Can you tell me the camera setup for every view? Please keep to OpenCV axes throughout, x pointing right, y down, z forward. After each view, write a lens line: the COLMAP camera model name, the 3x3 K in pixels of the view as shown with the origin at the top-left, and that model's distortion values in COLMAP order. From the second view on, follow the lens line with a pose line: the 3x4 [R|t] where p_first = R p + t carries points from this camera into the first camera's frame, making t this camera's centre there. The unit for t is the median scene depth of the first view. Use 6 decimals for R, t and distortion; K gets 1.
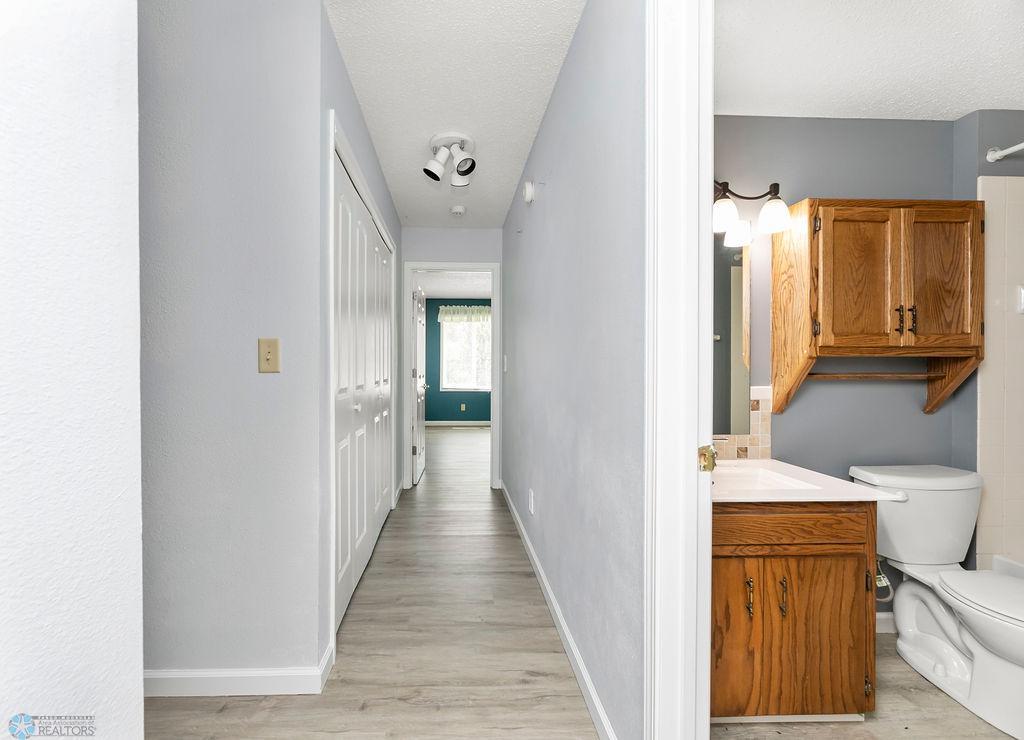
lens RADIAL K [[395.9, 0, 512.0], [0, 395.9, 370.0], [0, 0, 1]] dist [-0.000526, 0.000066]
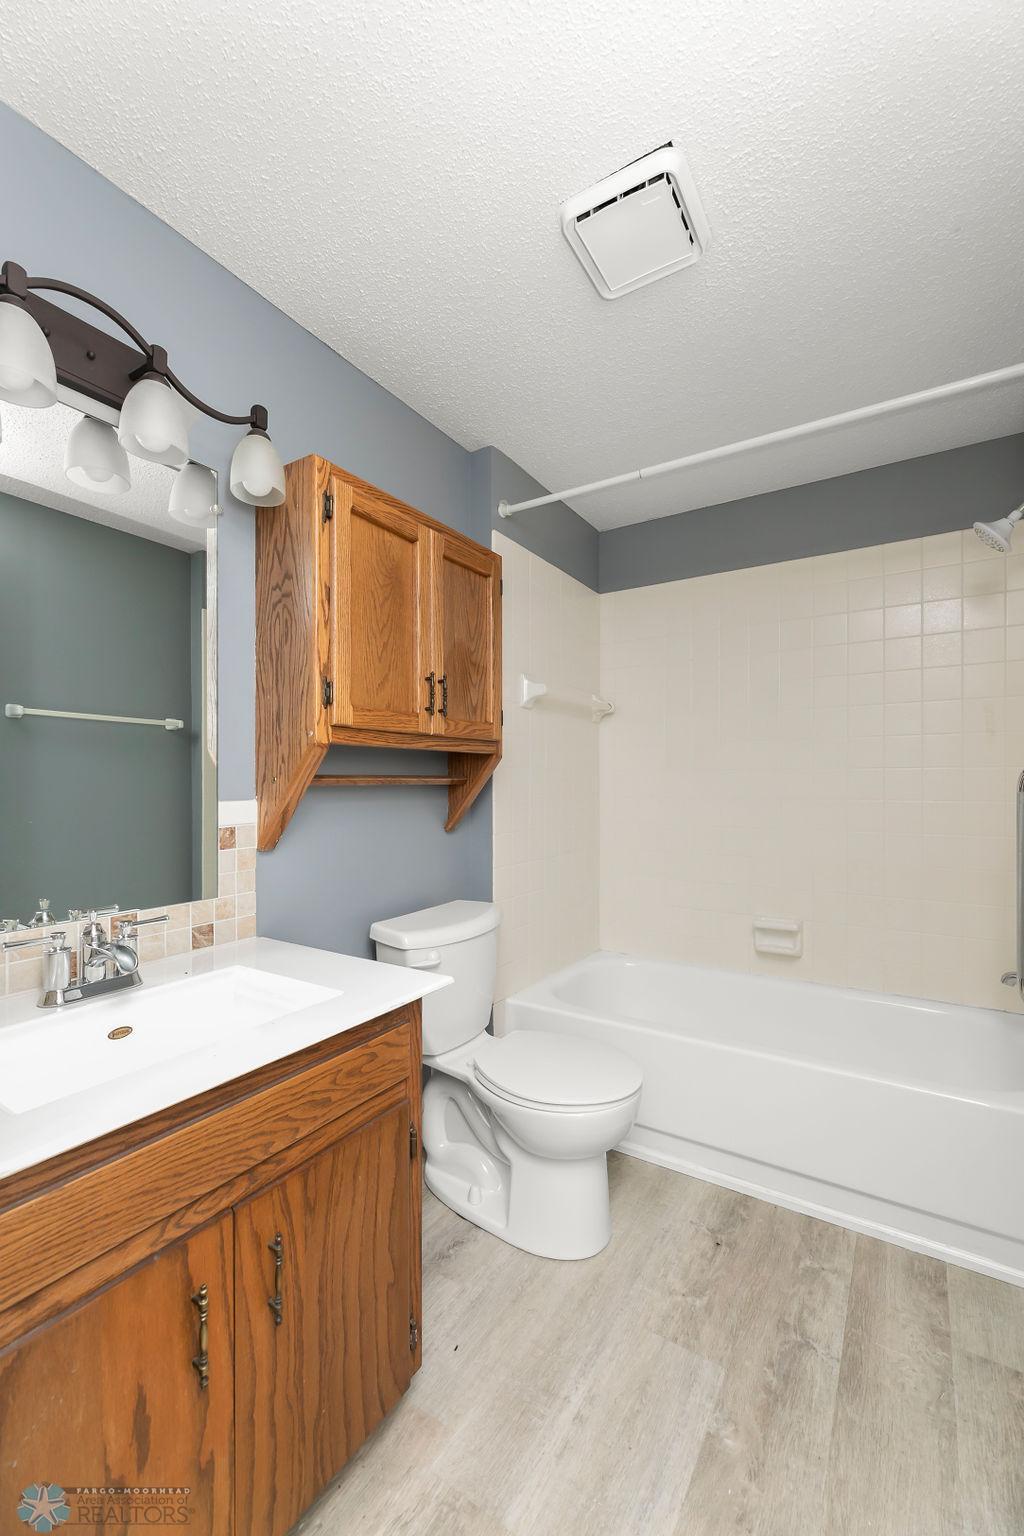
lens RADIAL K [[623.6, 0, 514.5], [0, 623.6, 781.6], [0, 0, 1]] dist [-0.008405, 0.000050]
pose [[0.571386, -0.000481, 0.820681, 0.198441], [0.004246, 0.999988, -0.002370, 0.023338], [-0.820670, 0.004839, 0.571382, 0.282753]]
